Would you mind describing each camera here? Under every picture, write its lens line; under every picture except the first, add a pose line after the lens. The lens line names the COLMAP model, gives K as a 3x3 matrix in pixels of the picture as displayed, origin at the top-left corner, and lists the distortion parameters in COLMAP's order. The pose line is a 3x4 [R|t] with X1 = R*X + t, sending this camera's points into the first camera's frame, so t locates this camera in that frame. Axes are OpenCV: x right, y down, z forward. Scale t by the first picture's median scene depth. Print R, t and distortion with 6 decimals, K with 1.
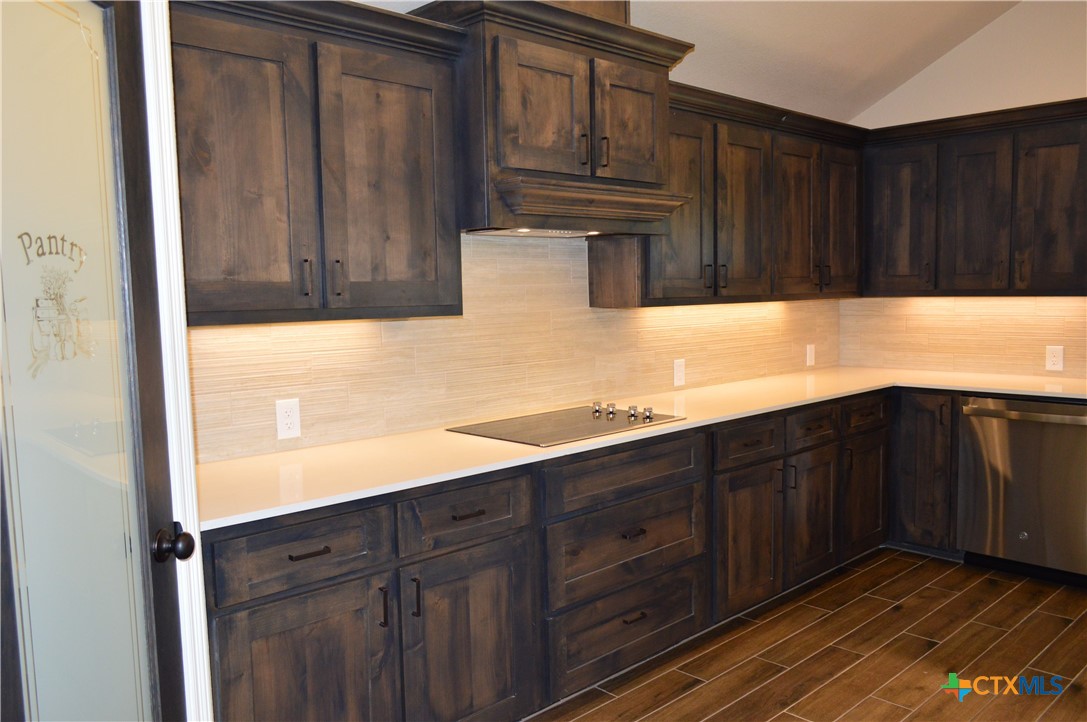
lens RADIAL K [[856.2, 0, 544.2], [0, 856.2, 363.2], [0, 0, 1]] dist [-0.019395, 0.014701]
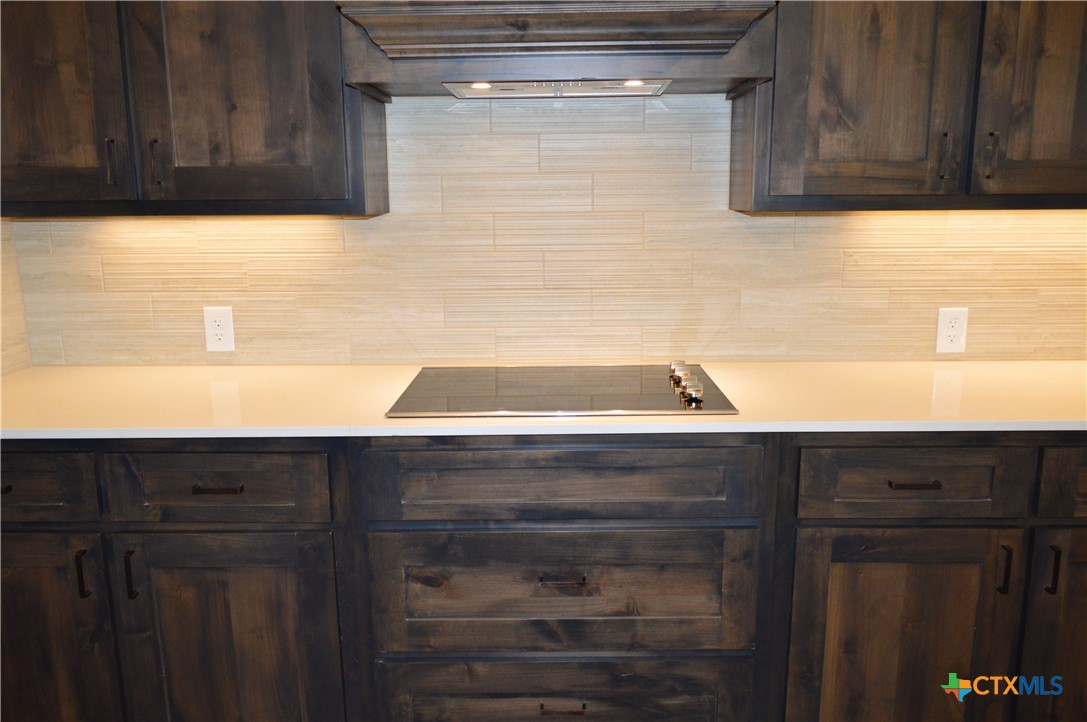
lens RADIAL K [[856.2, 0, 546.9], [0, 856.2, 364.5], [0, 0, 1]] dist [-0.019395, 0.014701]
pose [[0.715332, 0.149246, -0.682661, 0.489762], [-0.065147, 0.986915, 0.147498, -0.044974], [0.695741, -0.061036, 0.715695, 0.555406]]
